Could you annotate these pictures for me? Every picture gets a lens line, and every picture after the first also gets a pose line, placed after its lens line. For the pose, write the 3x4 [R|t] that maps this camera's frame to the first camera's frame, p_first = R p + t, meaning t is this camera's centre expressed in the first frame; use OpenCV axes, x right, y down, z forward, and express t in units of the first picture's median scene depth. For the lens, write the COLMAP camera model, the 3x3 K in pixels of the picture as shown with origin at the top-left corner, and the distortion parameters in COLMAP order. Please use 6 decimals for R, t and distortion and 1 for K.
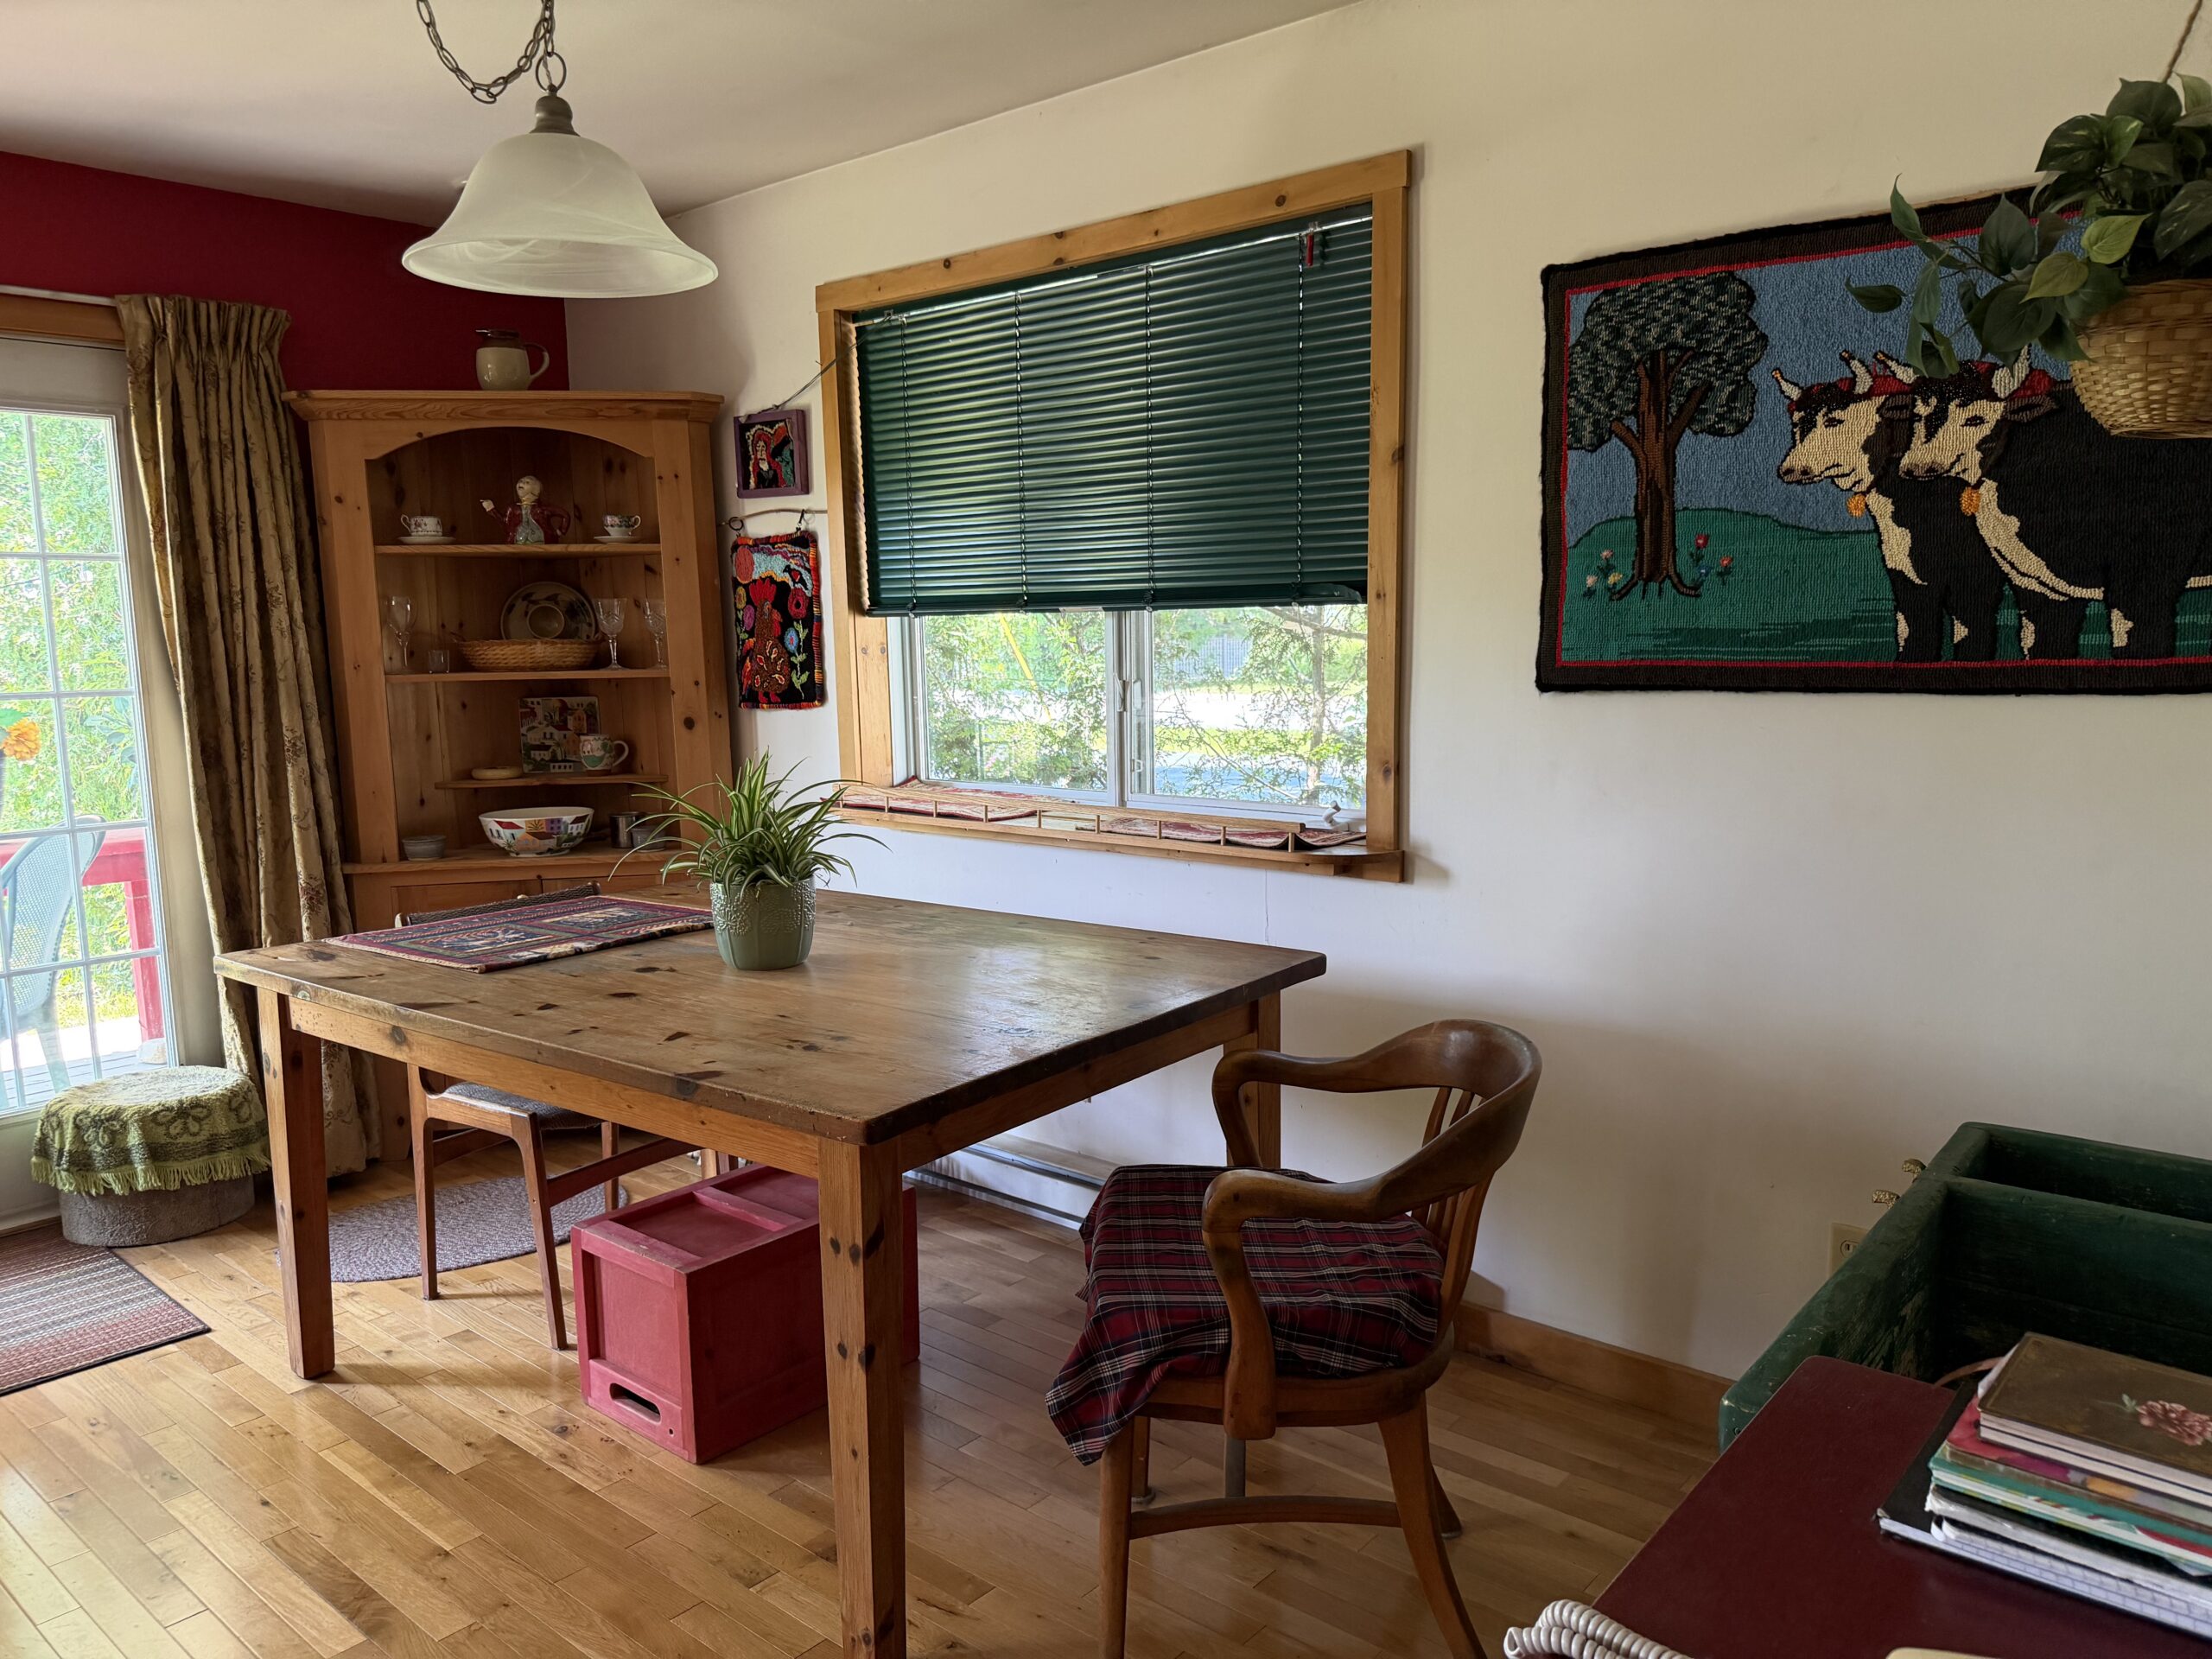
lens RADIAL K [[1553.2, 0, 1101.9], [0, 1553.2, 857.8], [0, 0, 1]] dist [-0.030812, -0.000684]
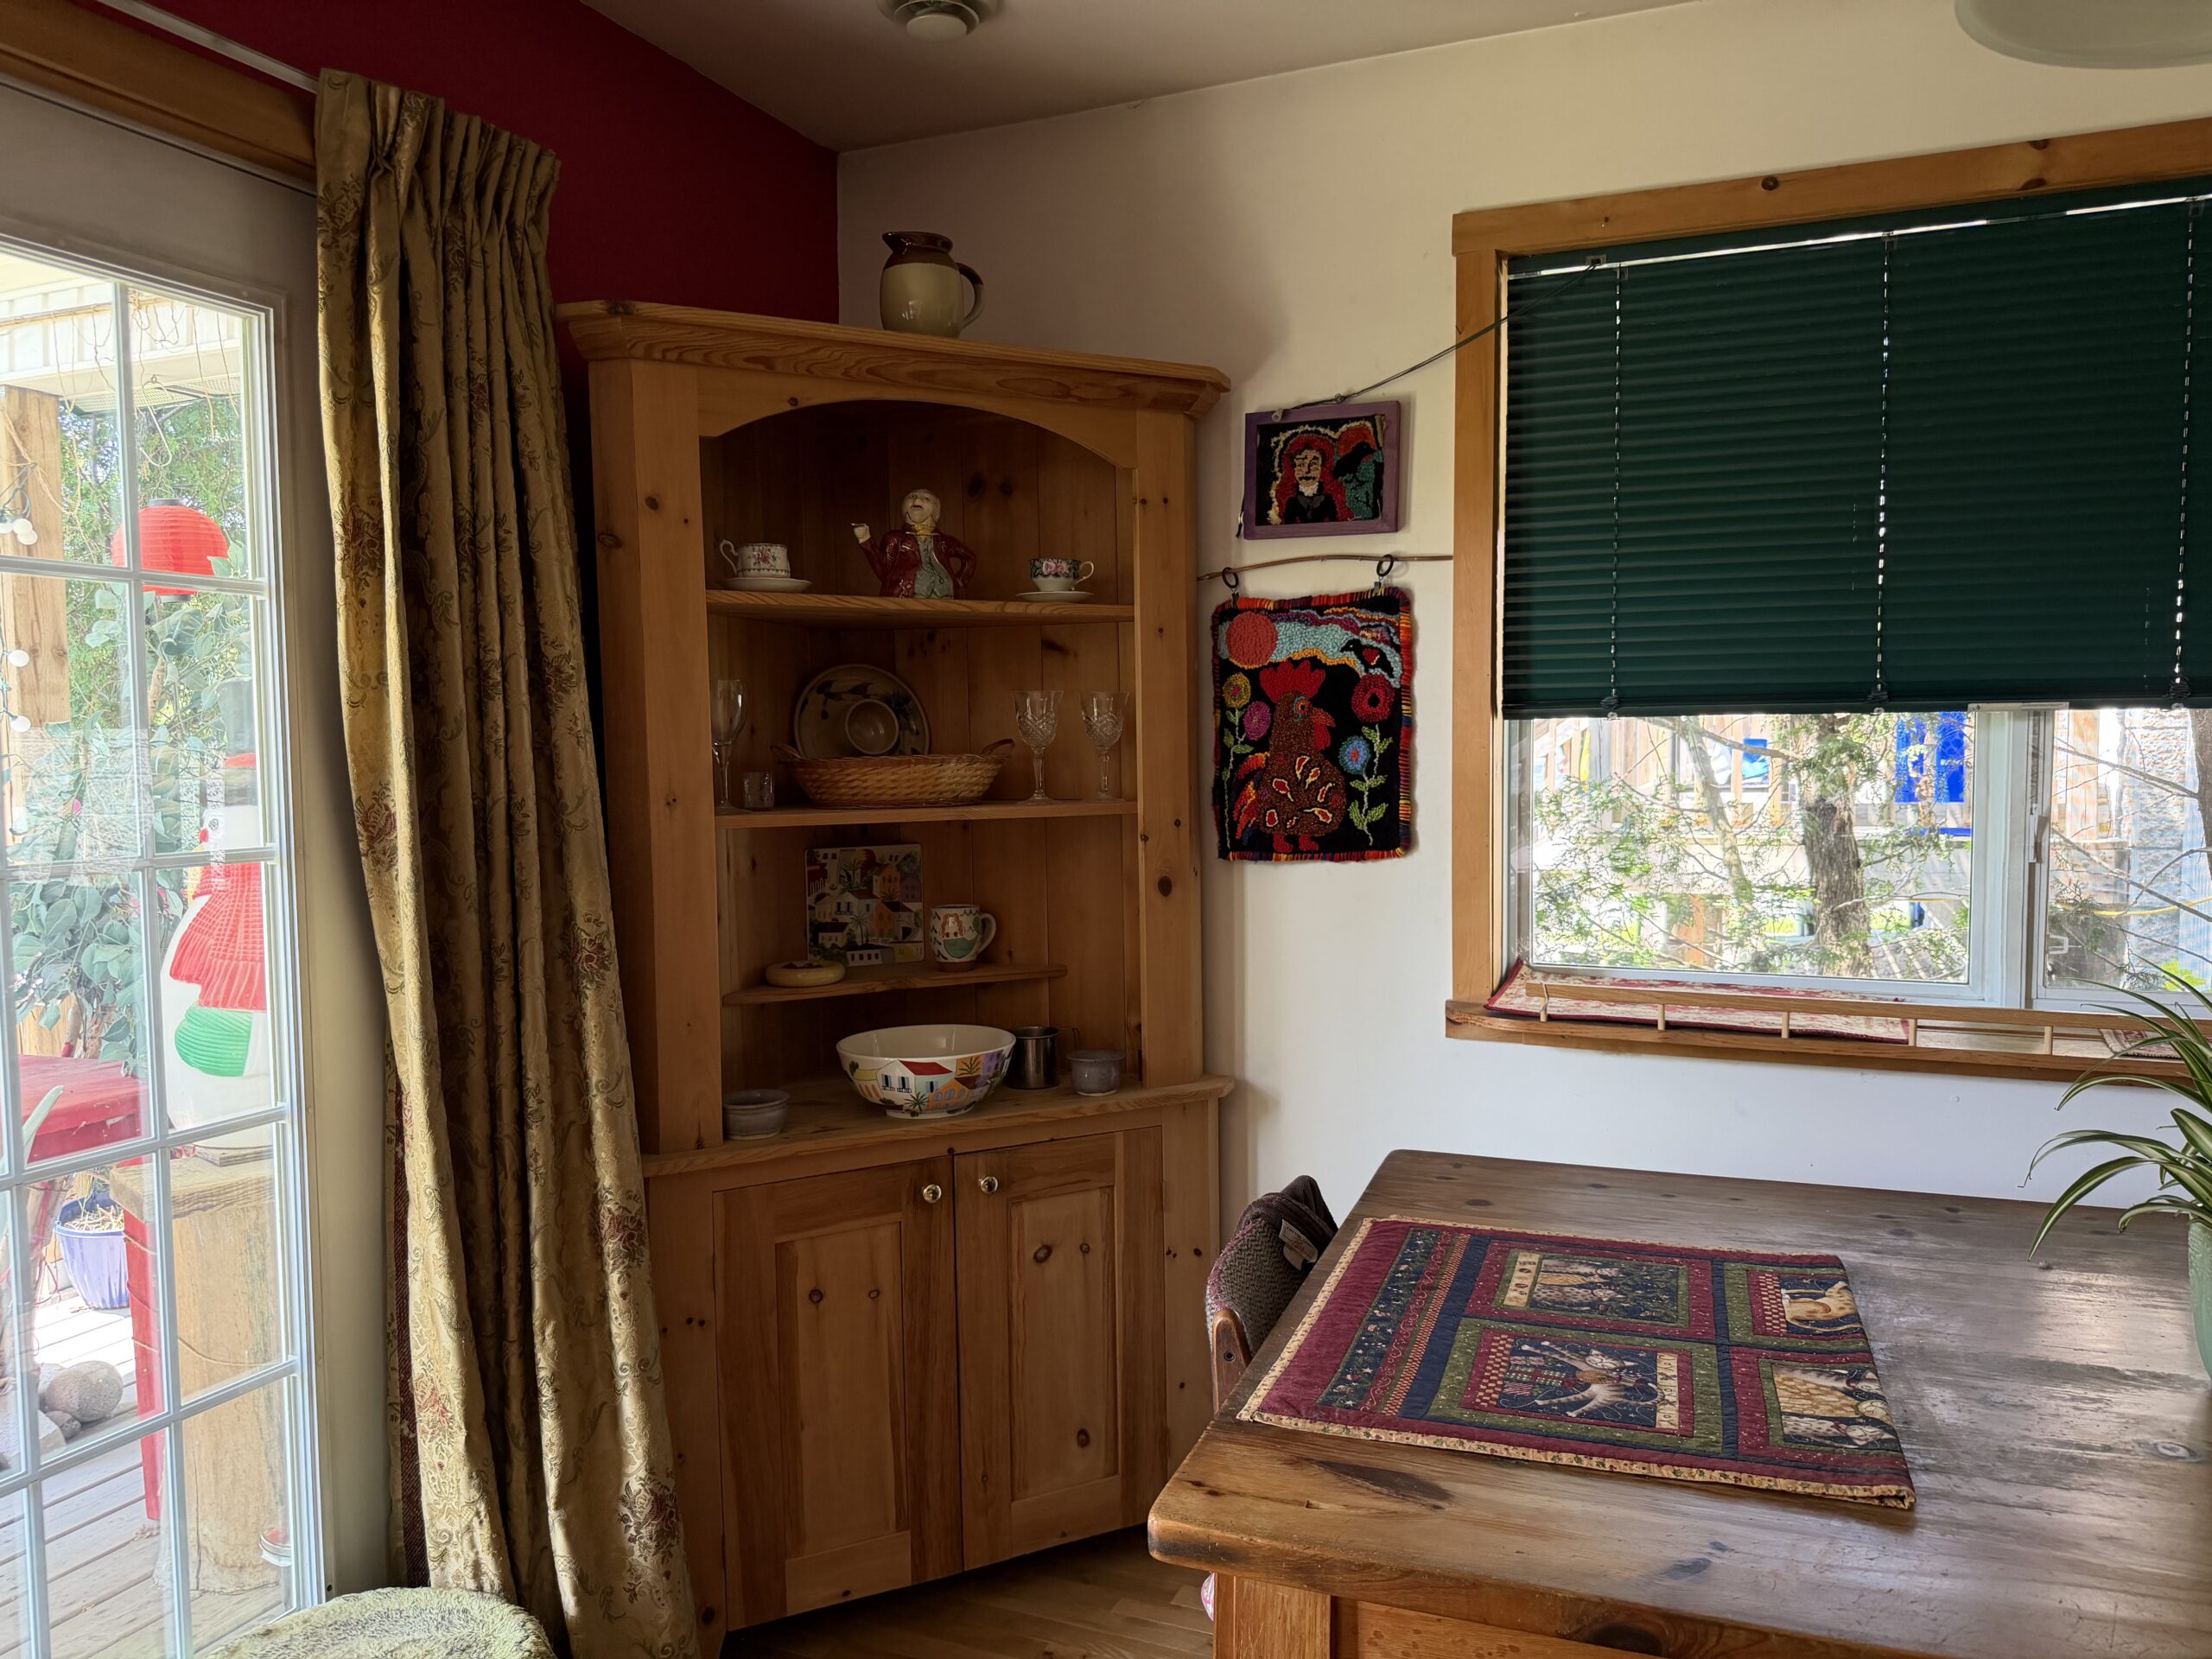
lens RADIAL K [[1495.9, 0, 1006.3], [0, 1495.9, 835.9], [0, 0, 1]] dist [0.068557, -0.157768]
pose [[0.959557, -0.017374, 0.280977, -0.517052], [0.042568, 0.995572, -0.083813, -0.060361], [-0.278276, 0.092384, 0.956048, 0.443841]]
